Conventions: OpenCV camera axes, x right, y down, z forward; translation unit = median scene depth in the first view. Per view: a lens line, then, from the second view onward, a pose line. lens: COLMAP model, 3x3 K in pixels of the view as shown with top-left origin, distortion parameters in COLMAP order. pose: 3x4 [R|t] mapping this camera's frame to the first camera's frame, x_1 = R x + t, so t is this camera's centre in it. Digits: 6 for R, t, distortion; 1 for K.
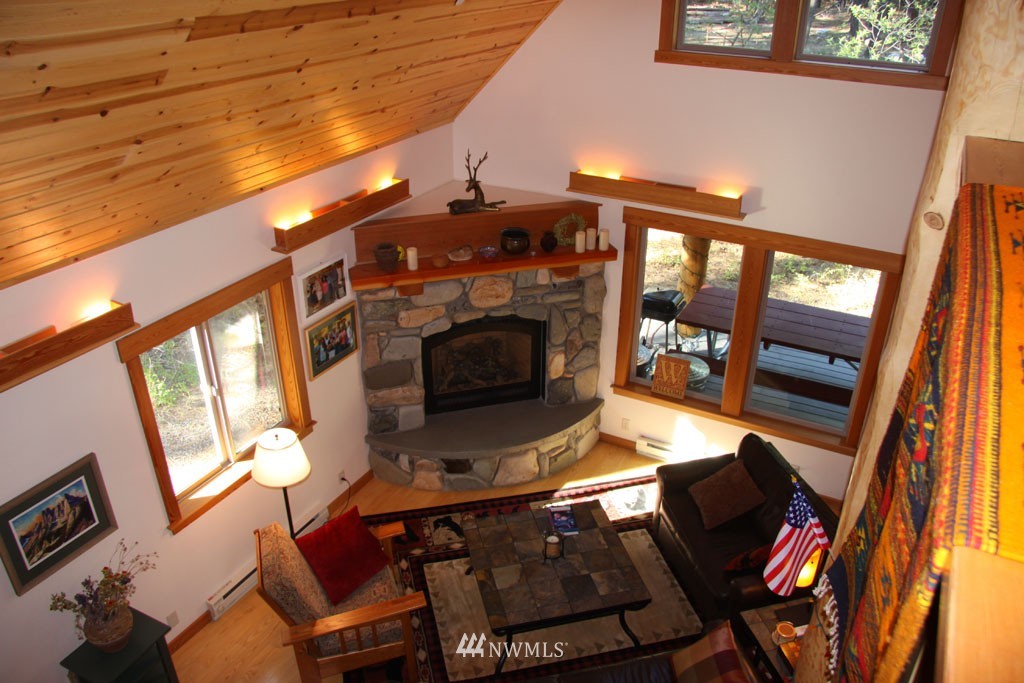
lens RADIAL K [[797.1, 0, 509.5], [0, 797.1, 353.9], [0, 0, 1]] dist [-0.175998, 0.143676]
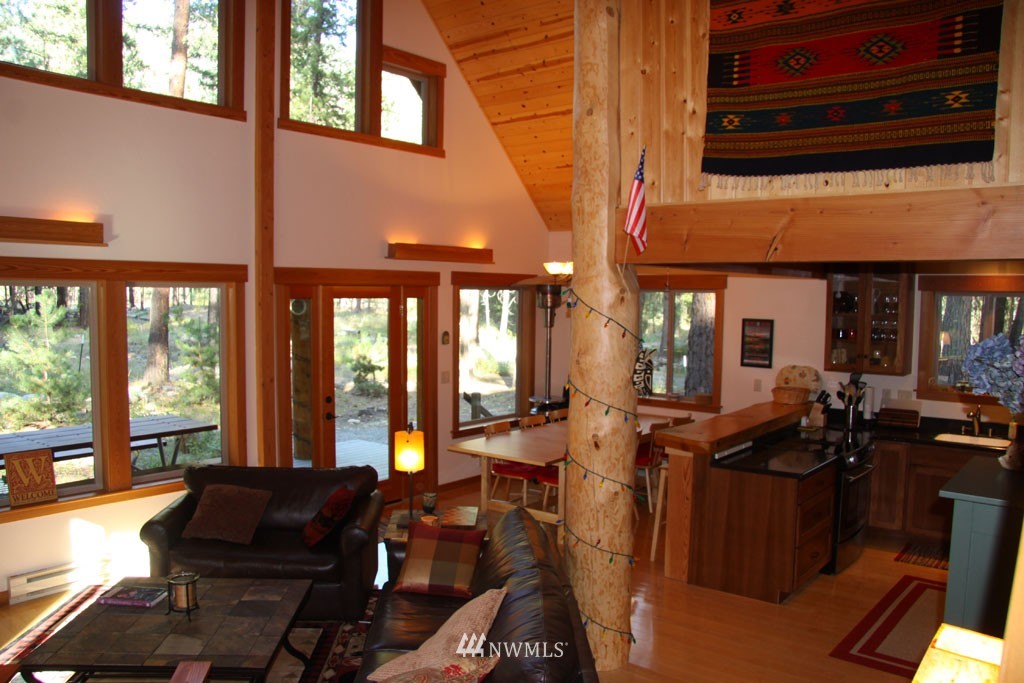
lens RADIAL K [[797.1, 0, 509.5], [0, 797.1, 353.9], [0, 0, 1]] dist [-0.175998, 0.143676]
pose [[0.183802, -0.072481, 0.980287, -0.470542], [0.458117, 0.888662, -0.020189, 0.164567], [-0.869681, 0.452797, 0.196542, 0.416776]]
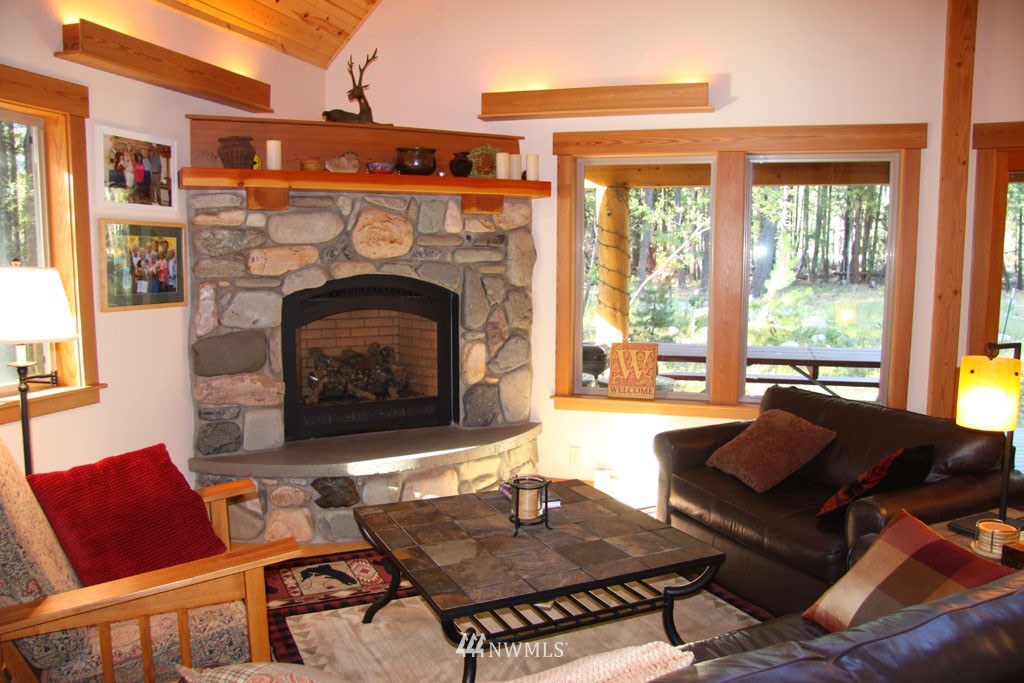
lens RADIAL K [[797.1, 0, 509.5], [0, 797.1, 353.9], [0, 0, 1]] dist [-0.175998, 0.143676]
pose [[0.980084, -0.022058, 0.197352, -0.054385], [0.093165, 0.928726, -0.358871, 0.286734], [-0.175370, 0.370110, 0.912285, 0.377652]]
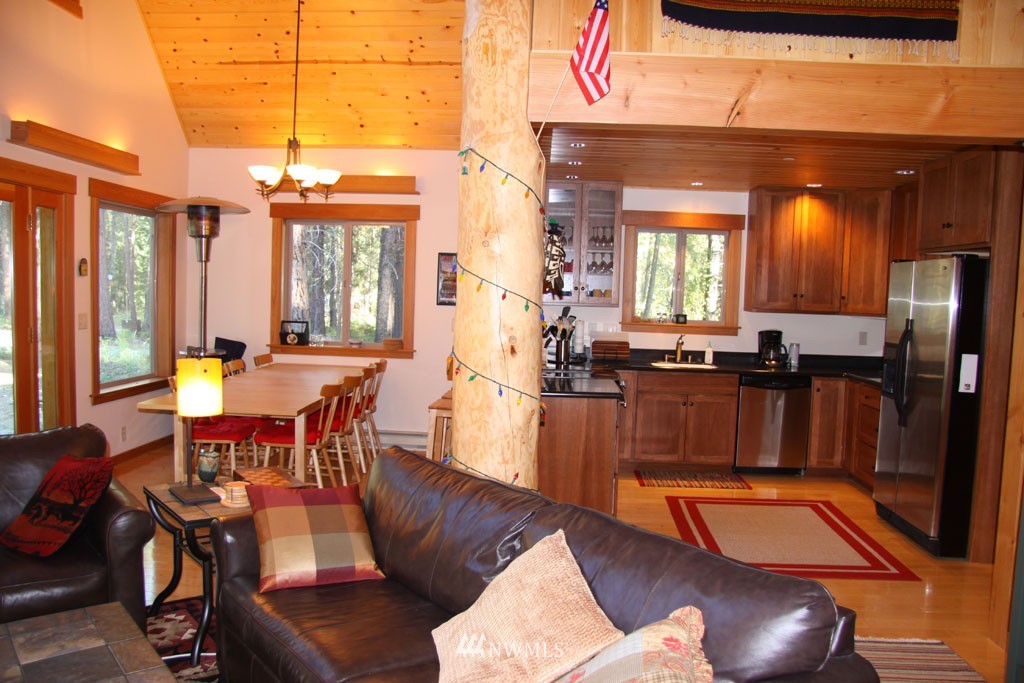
lens RADIAL K [[804.1, 0, 505.6], [0, 804.1, 353.2], [0, 0, 1]] dist [-0.172756, 0.150085]
pose [[-0.432910, -0.081061, 0.897785, -0.276766], [0.400525, 0.874943, 0.272131, 0.110205], [-0.807570, 0.477394, -0.346304, 0.703148]]
